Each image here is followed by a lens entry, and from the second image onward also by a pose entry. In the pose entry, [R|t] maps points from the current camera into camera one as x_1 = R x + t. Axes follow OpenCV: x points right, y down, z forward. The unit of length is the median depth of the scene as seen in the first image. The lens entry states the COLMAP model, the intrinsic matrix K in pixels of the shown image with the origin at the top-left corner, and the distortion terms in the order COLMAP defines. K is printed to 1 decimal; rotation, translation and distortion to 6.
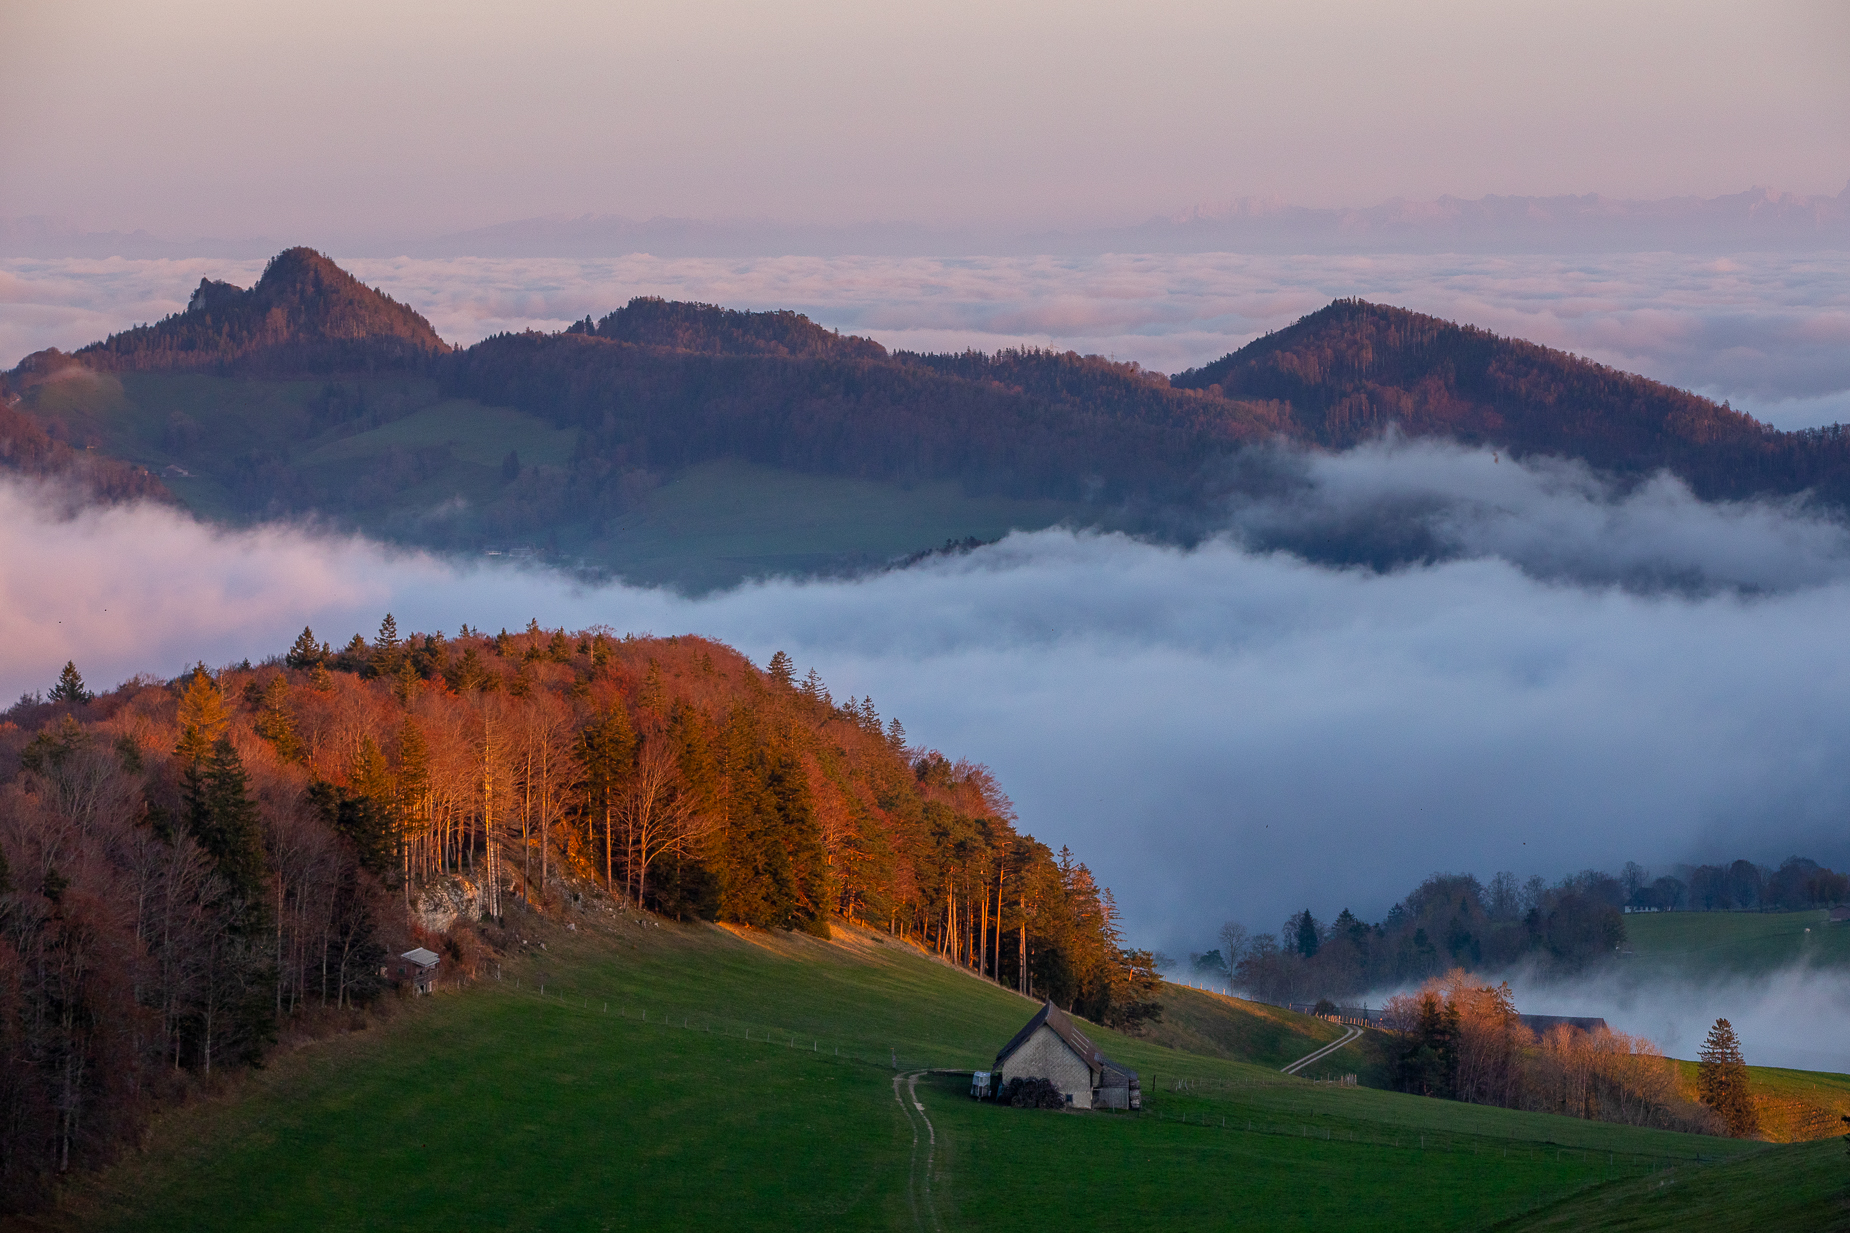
lens RADIAL K [[6895.8, 0, 923.9], [0, 6895.8, 614.1], [0, 0, 1]] dist [0.551633, 0.000000]
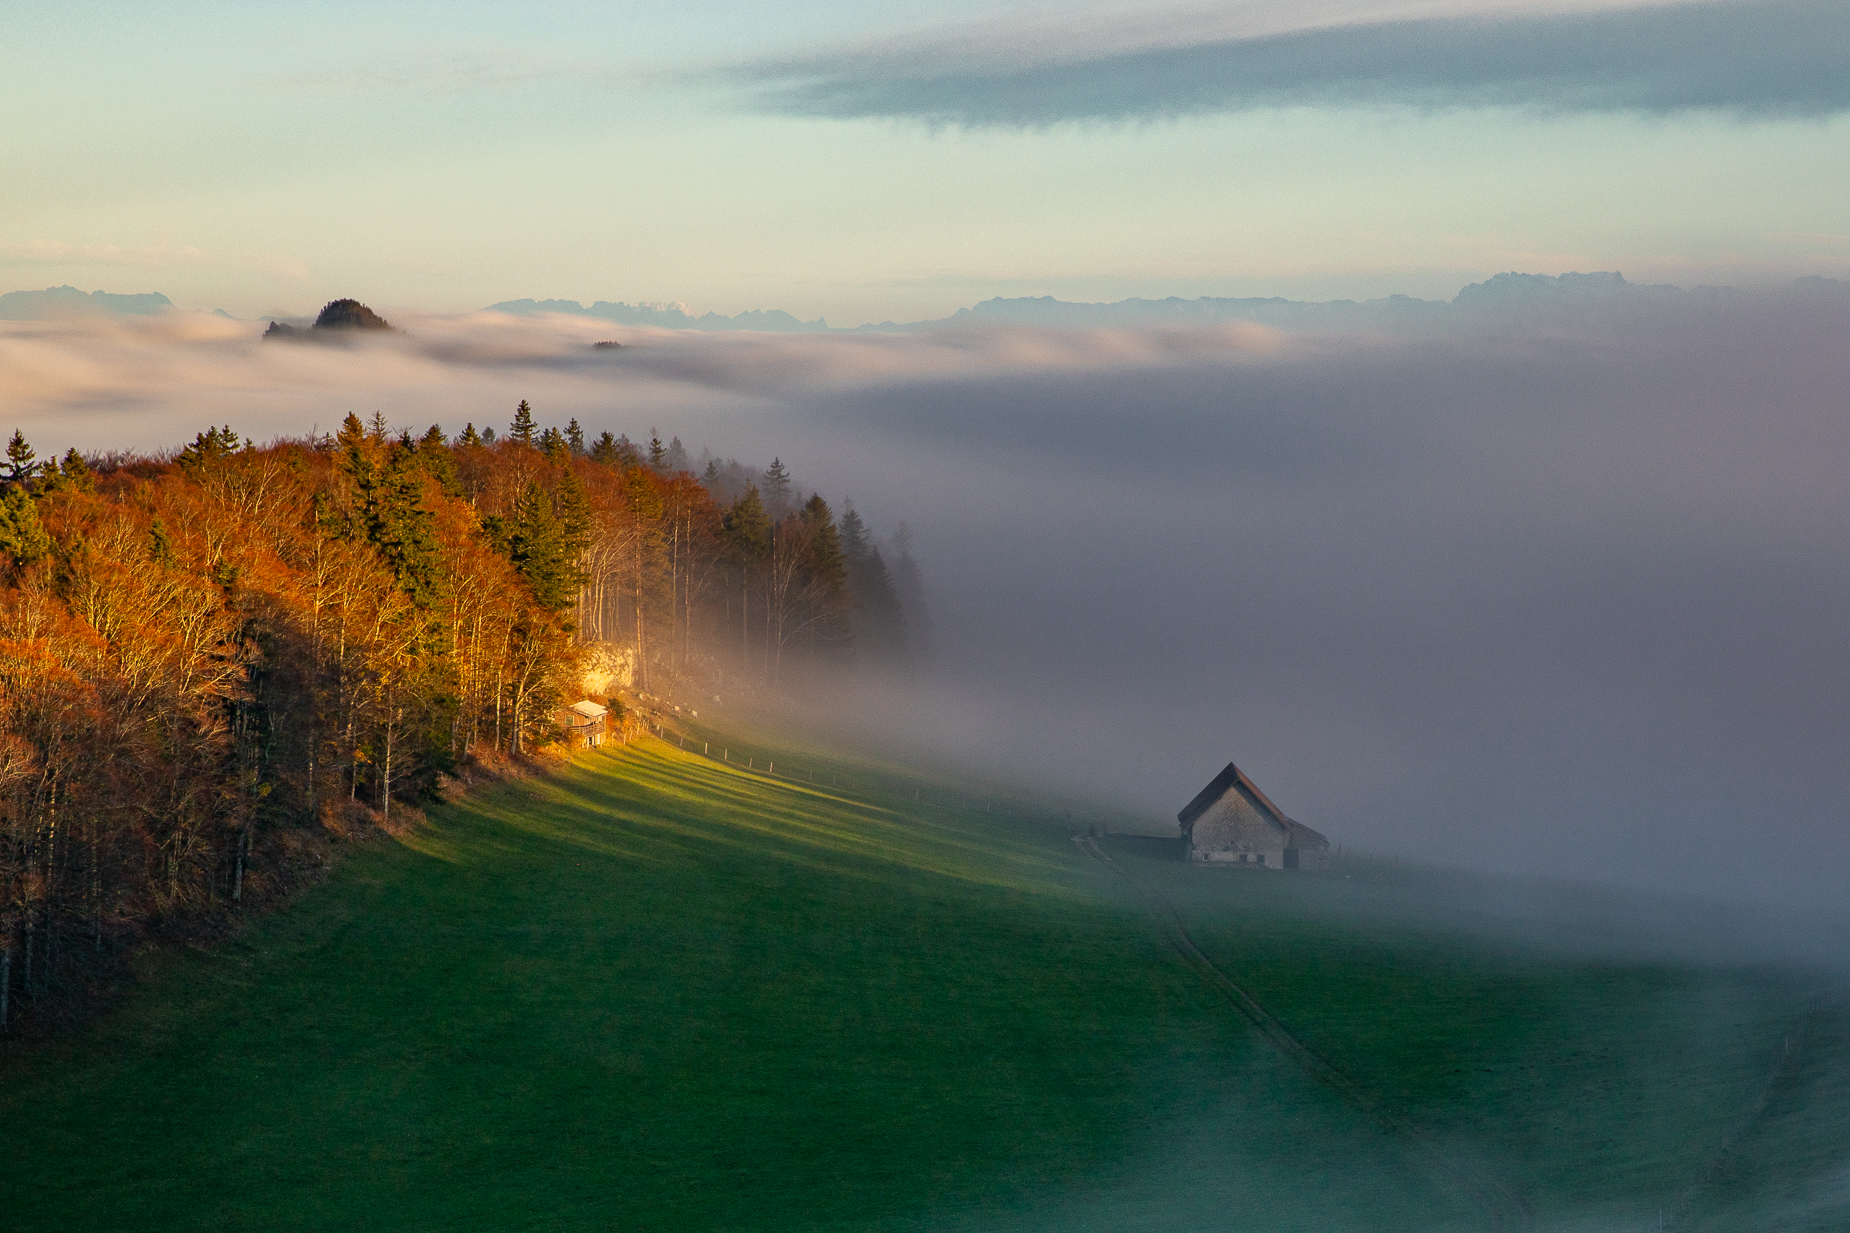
lens RADIAL K [[3753.2, 0, 926.6], [0, 3753.2, 619.9], [0, 0, 1]] dist [0.092602, 0.000000]
pose [[0.996150, 0.007886, 0.087313, -0.071813], [-0.004871, 0.999387, -0.034679, 0.055174], [-0.087533, 0.034120, 0.995577, 0.480433]]
